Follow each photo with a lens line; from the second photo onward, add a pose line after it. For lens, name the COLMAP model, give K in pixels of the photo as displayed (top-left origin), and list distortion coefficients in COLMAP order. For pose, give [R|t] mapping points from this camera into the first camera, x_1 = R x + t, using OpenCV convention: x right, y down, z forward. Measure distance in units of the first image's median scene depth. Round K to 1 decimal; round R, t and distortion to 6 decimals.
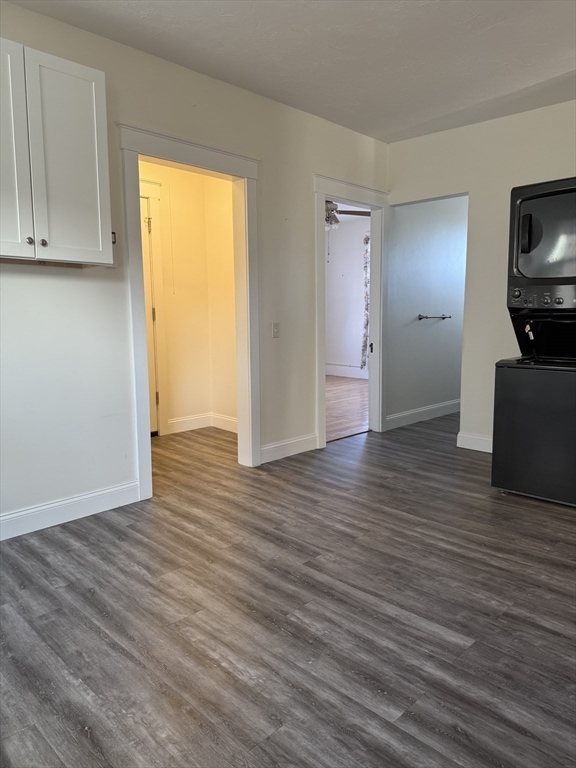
lens RADIAL K [[538.8, 0, 296.4], [0, 538.8, 379.4], [0, 0, 1]] dist [0.074501, -0.094426]
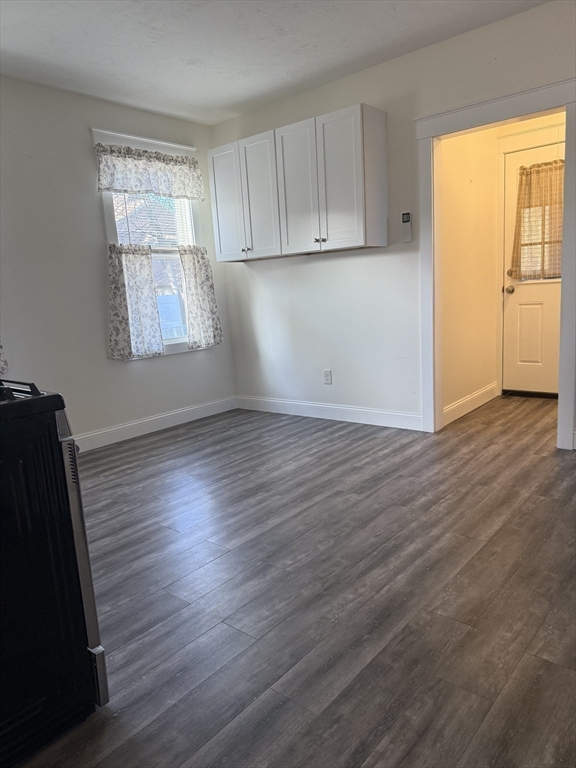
lens RADIAL K [[538.8, 0, 275.5], [0, 538.8, 386.1], [0, 0, 1]] dist [0.074501, -0.094426]
pose [[0.048216, 0.179647, -0.982549, 1.238061], [-0.060595, 0.982407, 0.176648, -0.103935], [0.996997, 0.051020, 0.058254, 0.827059]]
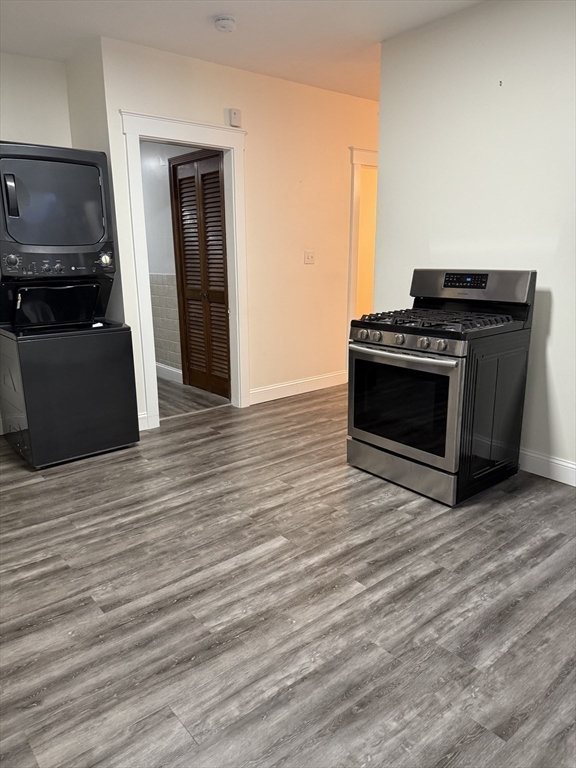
lens RADIAL K [[538.8, 0, 284.6], [0, 538.8, 377.8], [0, 0, 1]] dist [0.074501, -0.094426]
pose [[0.109255, -0.220010, 0.969360, -0.707962], [0.131170, 0.969861, 0.205340, -0.134975], [-0.985321, 0.104717, 0.134821, 0.633899]]
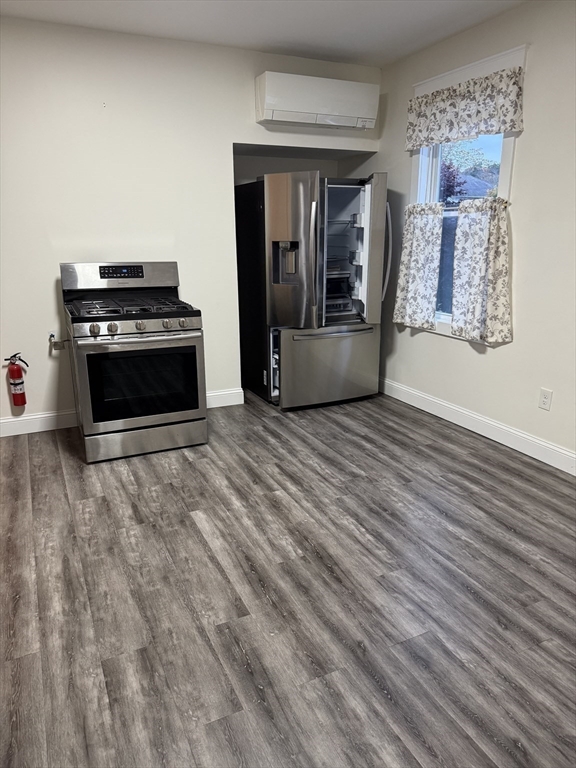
lens RADIAL K [[538.8, 0, 291.5], [0, 538.8, 378.3], [0, 0, 1]] dist [0.074501, -0.094426]
pose [[-0.938660, -0.075689, 0.336435, -0.311464], [0.055960, 0.929251, 0.365187, -0.293778], [-0.340273, 0.361613, -0.868015, 1.657916]]
